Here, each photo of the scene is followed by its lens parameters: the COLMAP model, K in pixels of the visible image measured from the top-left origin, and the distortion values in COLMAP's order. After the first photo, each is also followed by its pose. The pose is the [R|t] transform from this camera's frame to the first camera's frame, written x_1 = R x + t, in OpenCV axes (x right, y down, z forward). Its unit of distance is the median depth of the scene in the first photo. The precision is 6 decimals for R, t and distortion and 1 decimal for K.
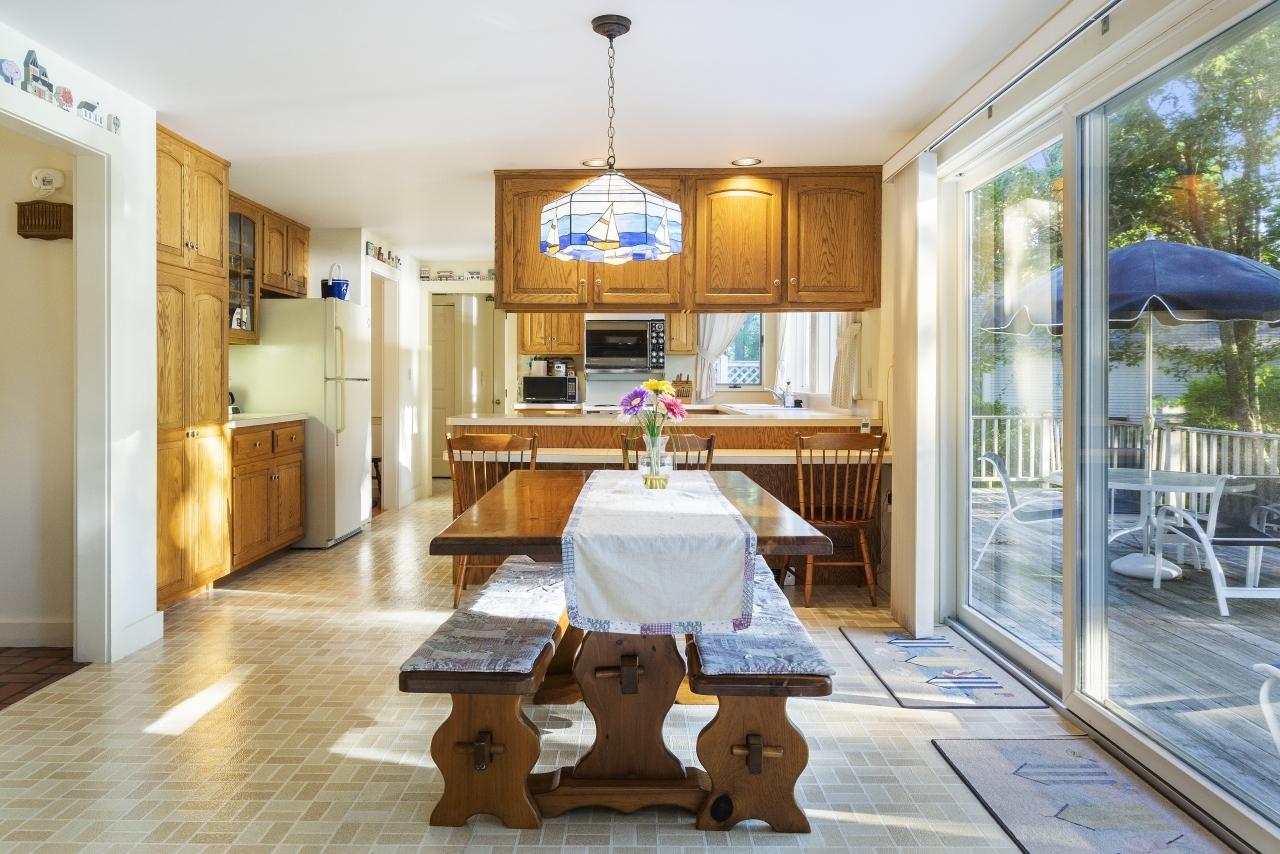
lens RADIAL K [[917.0, 0, 617.5], [0, 917.0, 380.0], [0, 0, 1]] dist [0.005041, -0.000990]
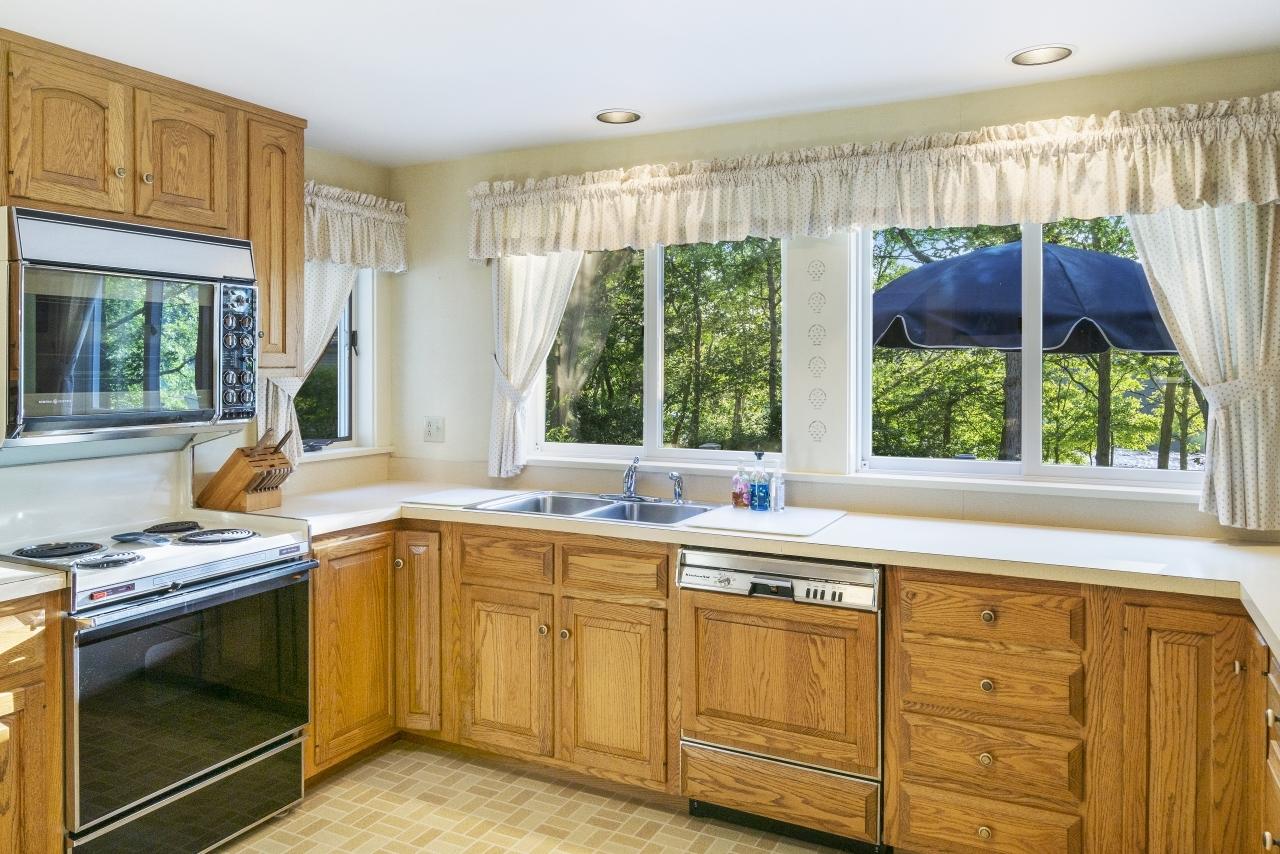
lens RADIAL K [[917.0, 0, 622.0], [0, 917.0, 372.9], [0, 0, 1]] dist [0.005041, -0.000990]
pose [[0.437288, -0.007753, 0.899288, -0.340416], [-0.002299, 0.999950, 0.009739, -0.056480], [-0.899319, -0.006326, 0.437248, 1.189272]]
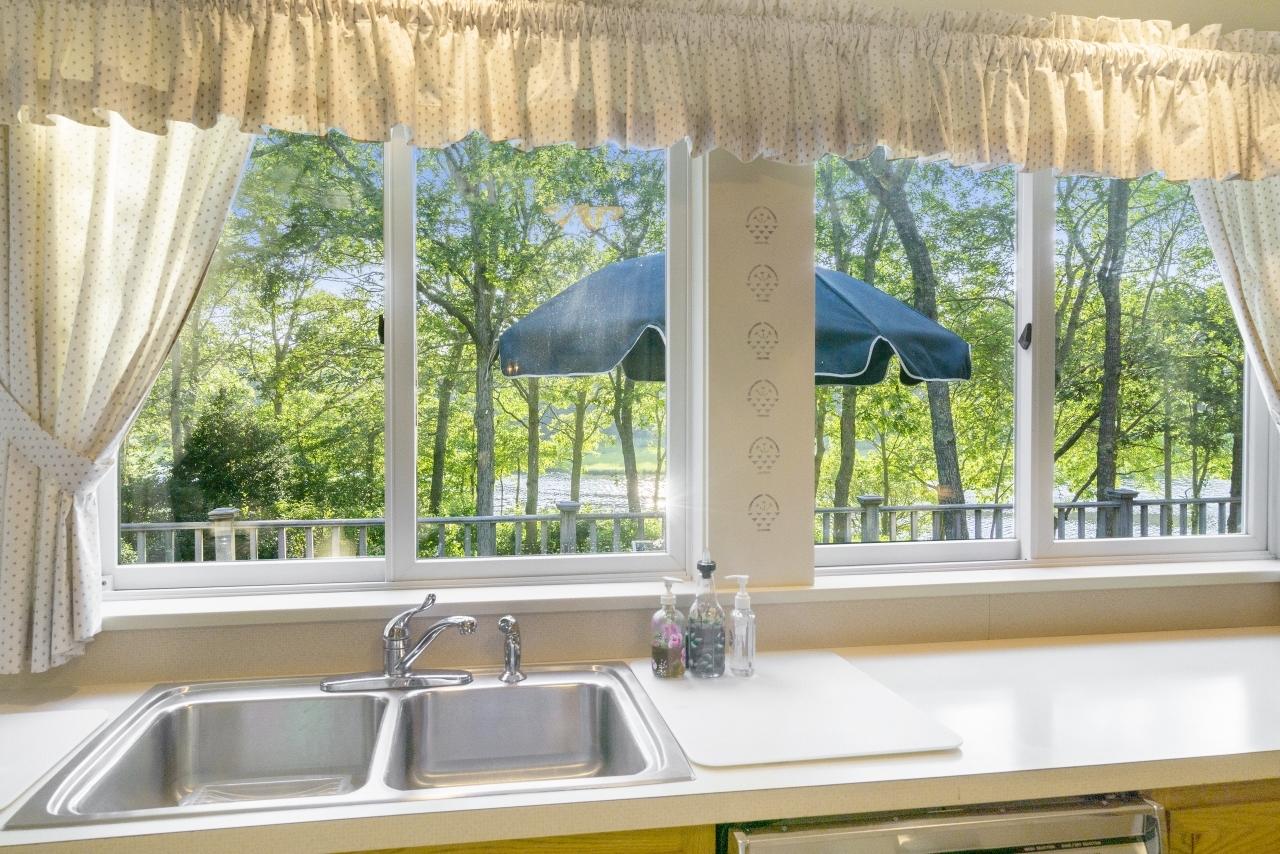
lens RADIAL K [[917.0, 0, 622.7], [0, 917.0, 418.7], [0, 0, 1]] dist [0.005041, -0.000990]
pose [[-0.196373, -0.024077, 0.980234, -0.049924], [-0.004205, 0.999710, 0.023713, -0.055252], [-0.980520, 0.000535, -0.196417, 1.466878]]
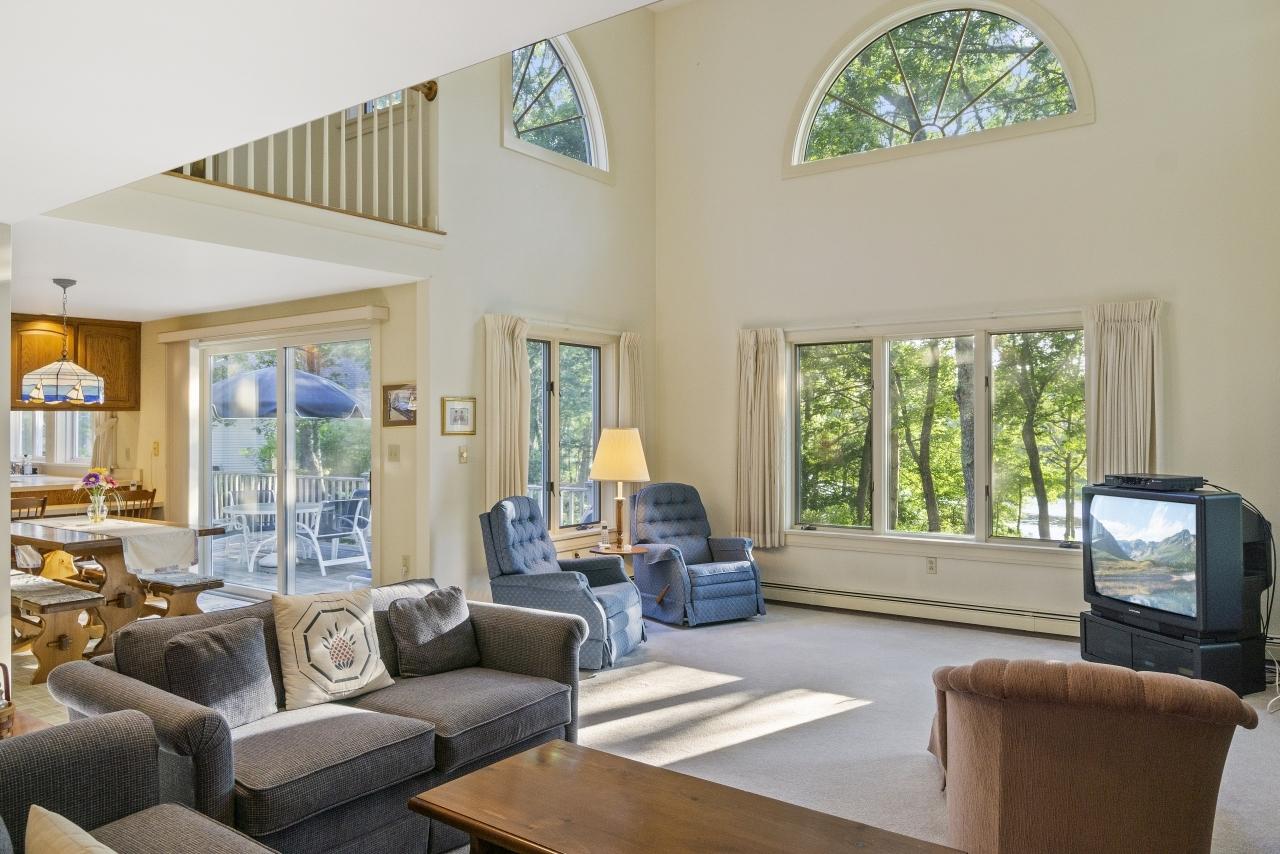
lens RADIAL K [[917.0, 0, 640.3], [0, 917.0, 428.4], [0, 0, 1]] dist [0.005041, -0.000990]
pose [[0.573928, -0.003153, 0.818900, -0.525615], [0.001997, 0.999995, 0.002450, -0.050929], [-0.818903, 0.000229, 0.573931, -0.635679]]
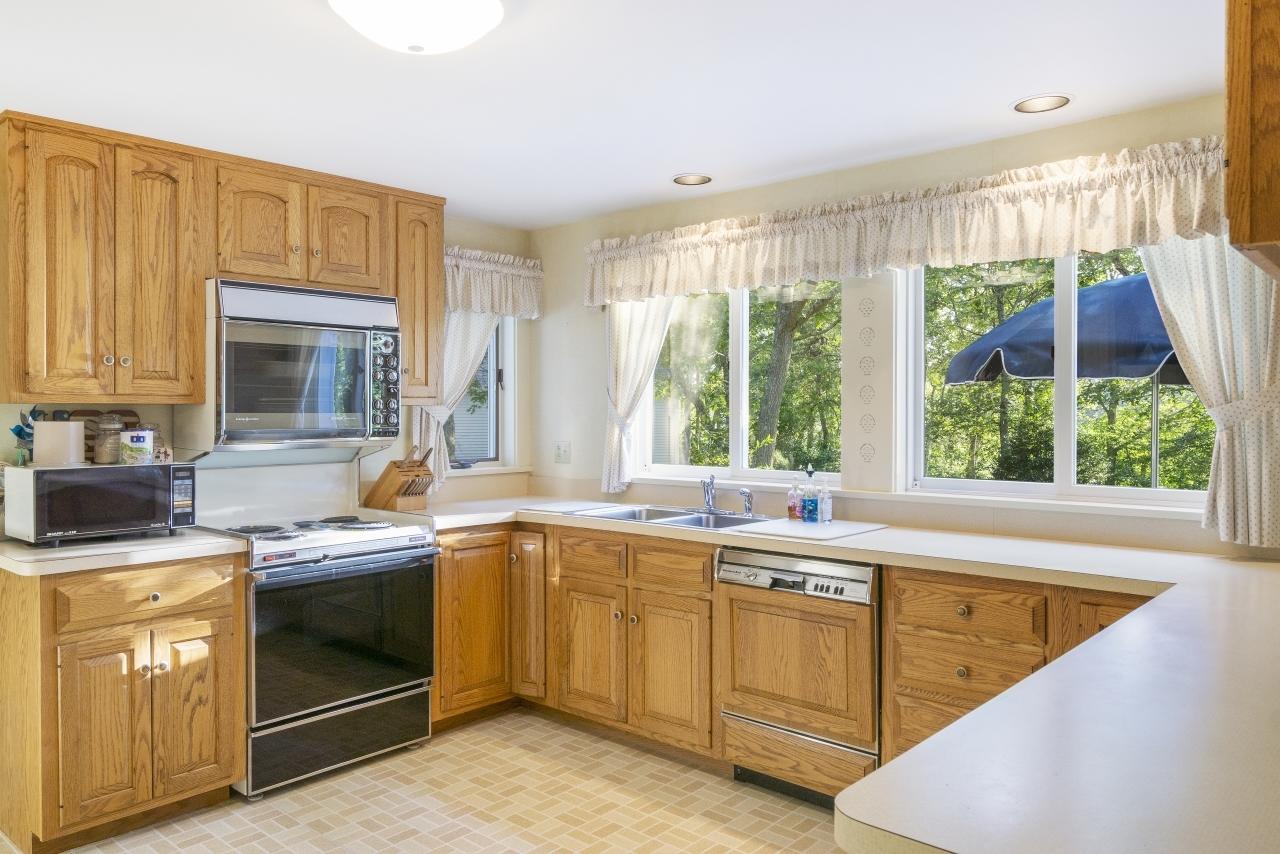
lens RADIAL K [[917.0, 0, 626.7], [0, 917.0, 417.8], [0, 0, 1]] dist [0.005041, -0.000990]
pose [[0.647829, -0.007703, 0.761747, -0.363844], [-0.000508, 0.999944, 0.010544, -0.044505], [-0.761786, -0.007218, 0.647789, 1.032114]]
